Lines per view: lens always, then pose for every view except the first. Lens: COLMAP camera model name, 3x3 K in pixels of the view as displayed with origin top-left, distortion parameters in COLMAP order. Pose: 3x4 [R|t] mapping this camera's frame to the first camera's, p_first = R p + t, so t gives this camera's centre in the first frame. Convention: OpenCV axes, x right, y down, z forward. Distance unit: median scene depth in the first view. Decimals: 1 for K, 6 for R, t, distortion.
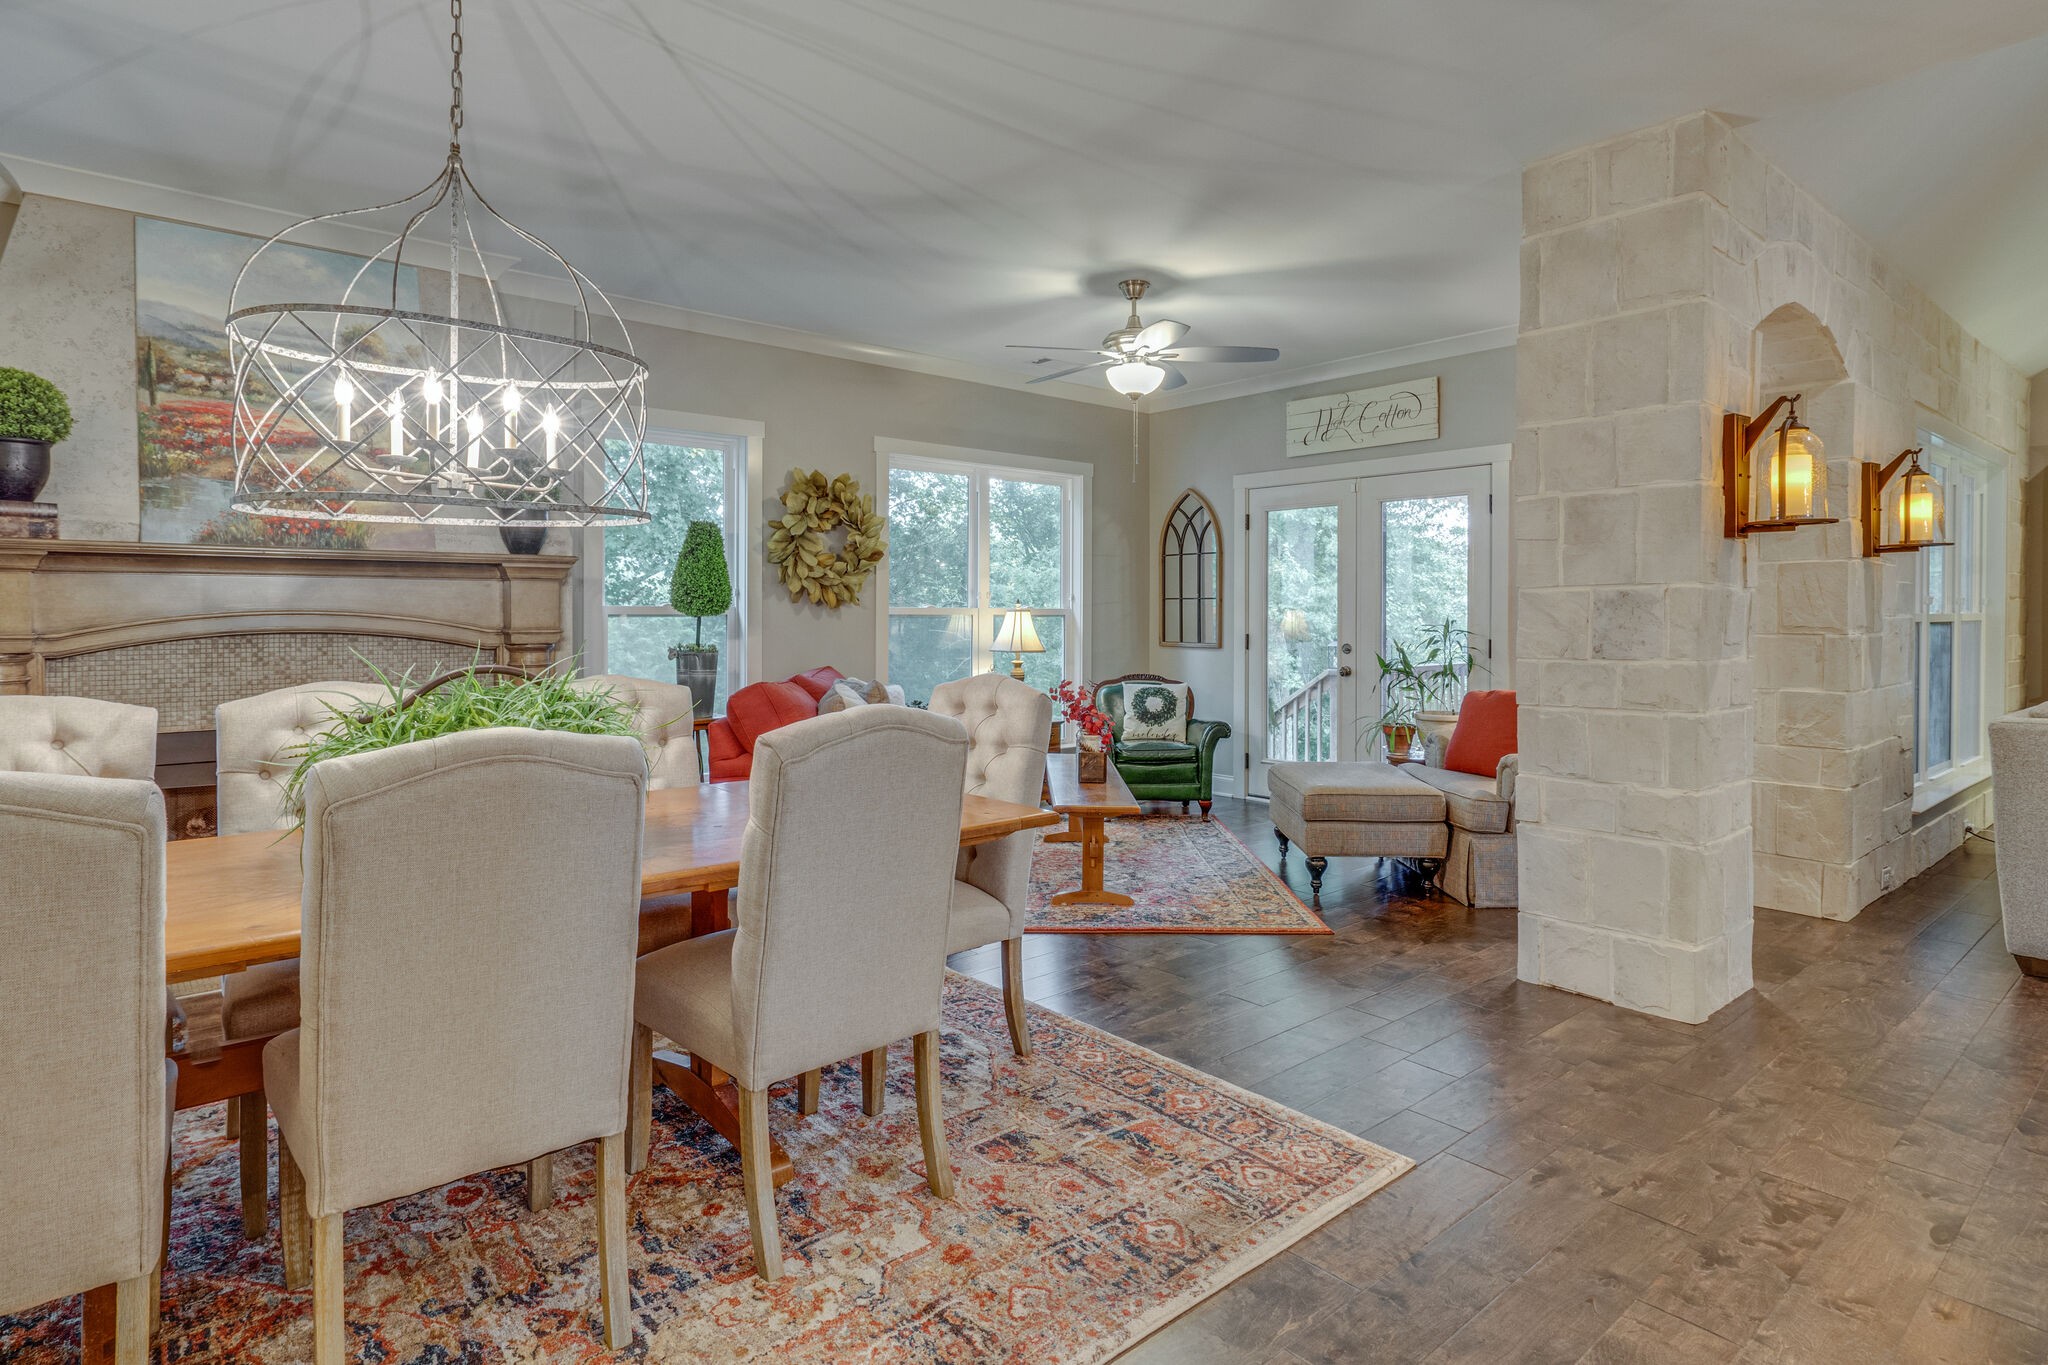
lens RADIAL K [[1078.9, 0, 1021.5], [0, 1078.9, 625.8], [0, 0, 1]] dist [-0.016782, 0.000743]
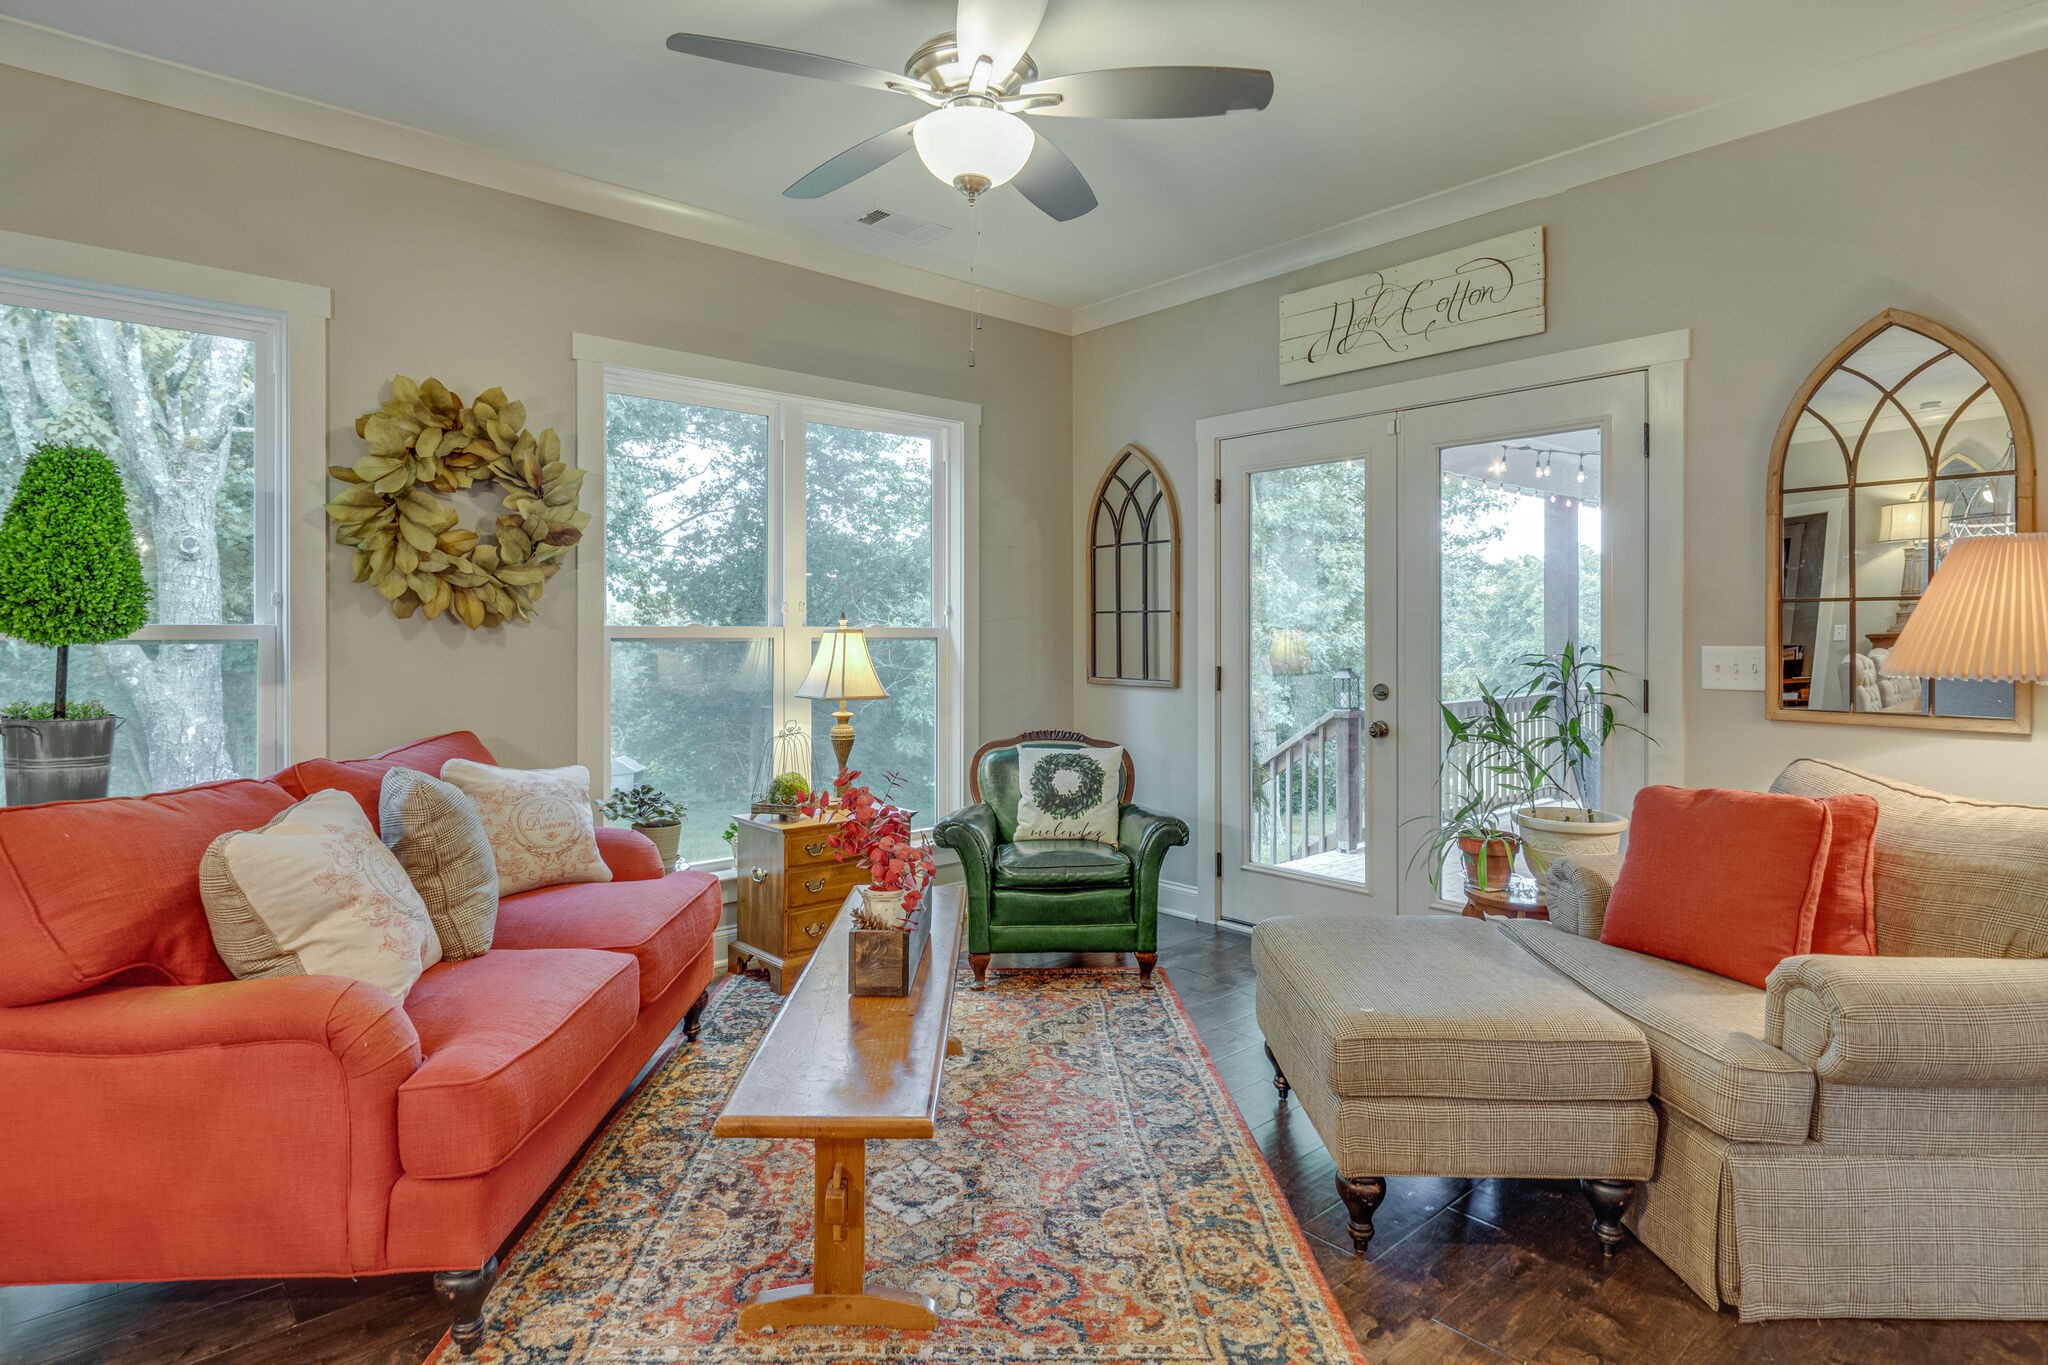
lens RADIAL K [[1025.4, 0, 1007.0], [0, 1025.4, 639.7], [0, 0, 1]] dist [-0.004097, 0.004168]
pose [[0.999958, -0.002915, -0.008681, 0.095511], [0.002869, 0.999982, -0.005335, -0.005661], [0.008697, 0.005310, 0.999948, 0.418660]]
